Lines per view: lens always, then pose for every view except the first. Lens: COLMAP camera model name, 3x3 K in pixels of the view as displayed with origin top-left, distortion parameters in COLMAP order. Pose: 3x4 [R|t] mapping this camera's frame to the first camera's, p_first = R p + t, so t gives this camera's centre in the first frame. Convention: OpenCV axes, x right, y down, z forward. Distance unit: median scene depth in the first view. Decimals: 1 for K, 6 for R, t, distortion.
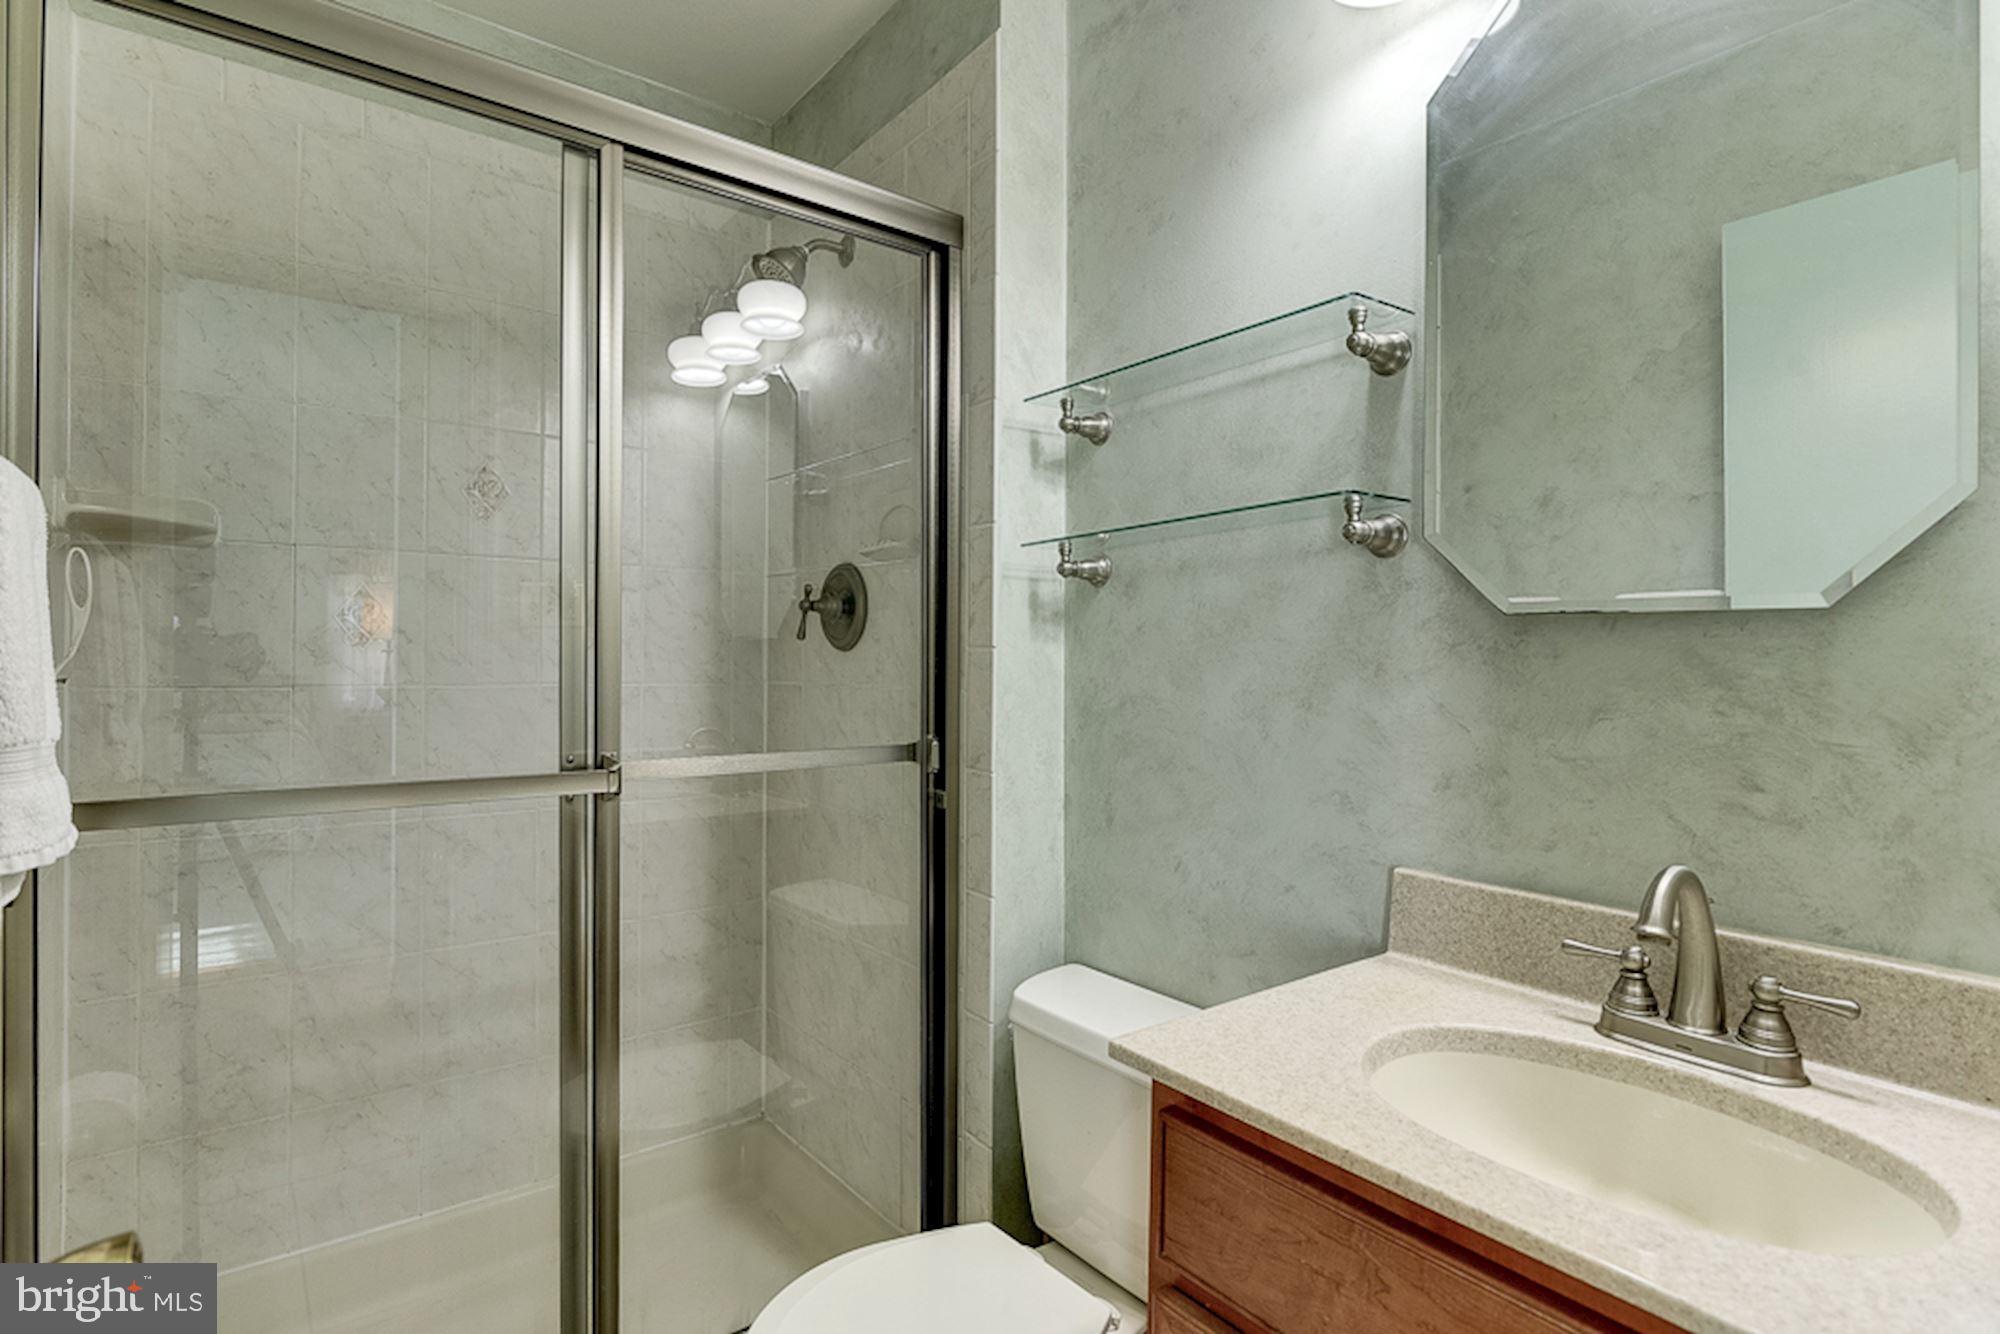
lens RADIAL K [[993.4, 0, 991.1], [0, 993.4, 655.1], [0, 0, 1]] dist [-0.002605, -0.000595]
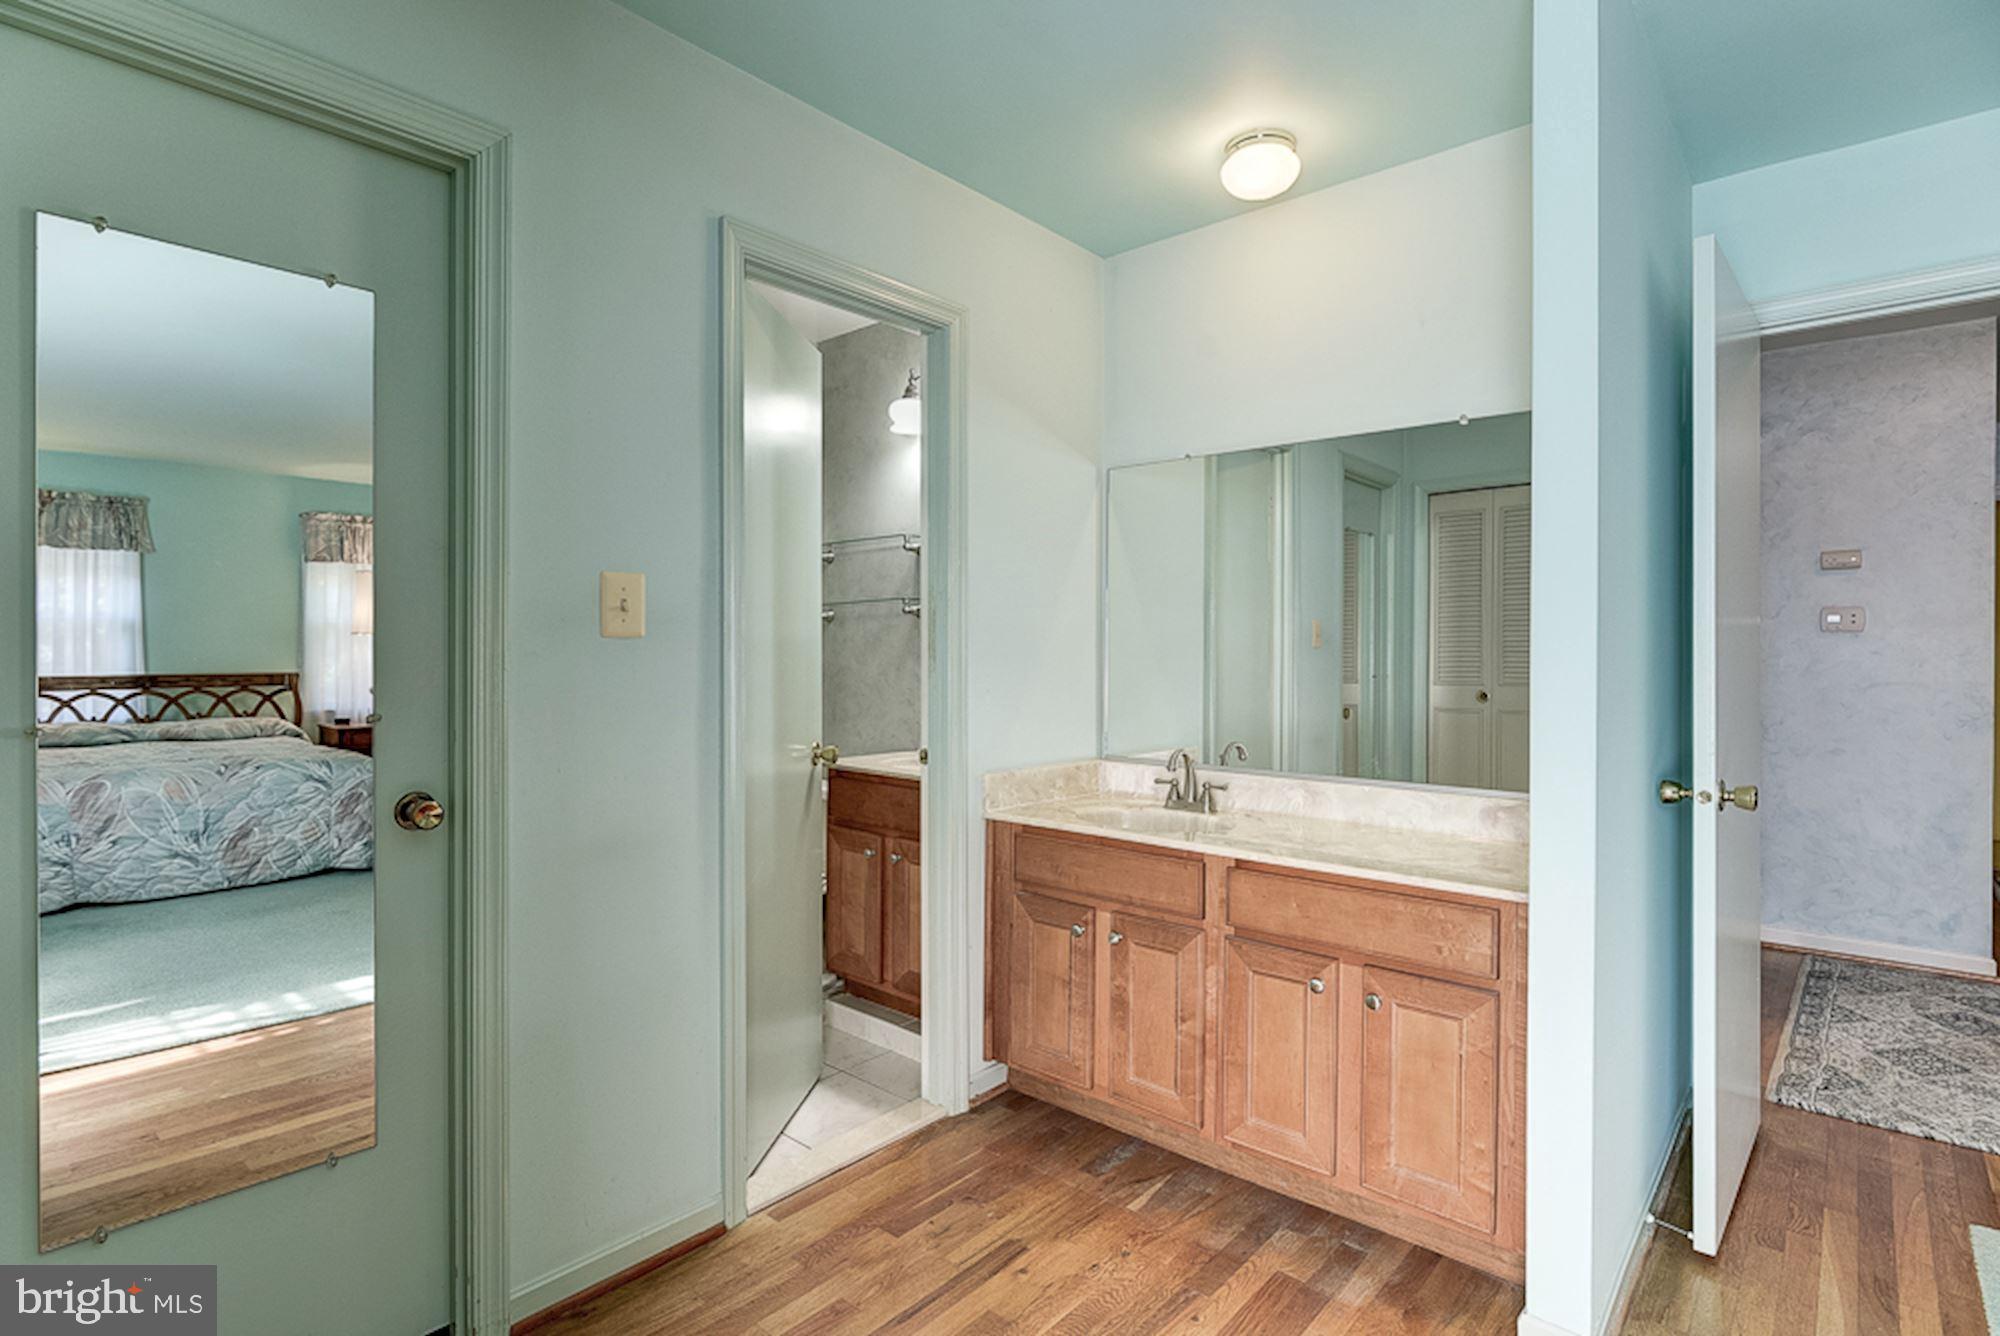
lens RADIAL K [[993.4, 0, 991.1], [0, 993.4, 656.1], [0, 0, 1]] dist [-0.002605, -0.000595]
pose [[0.981404, -0.002911, 0.191930, 0.035539], [0.001649, 0.999976, 0.006736, -0.004570], [-0.191945, -0.006295, 0.981385, -1.639085]]
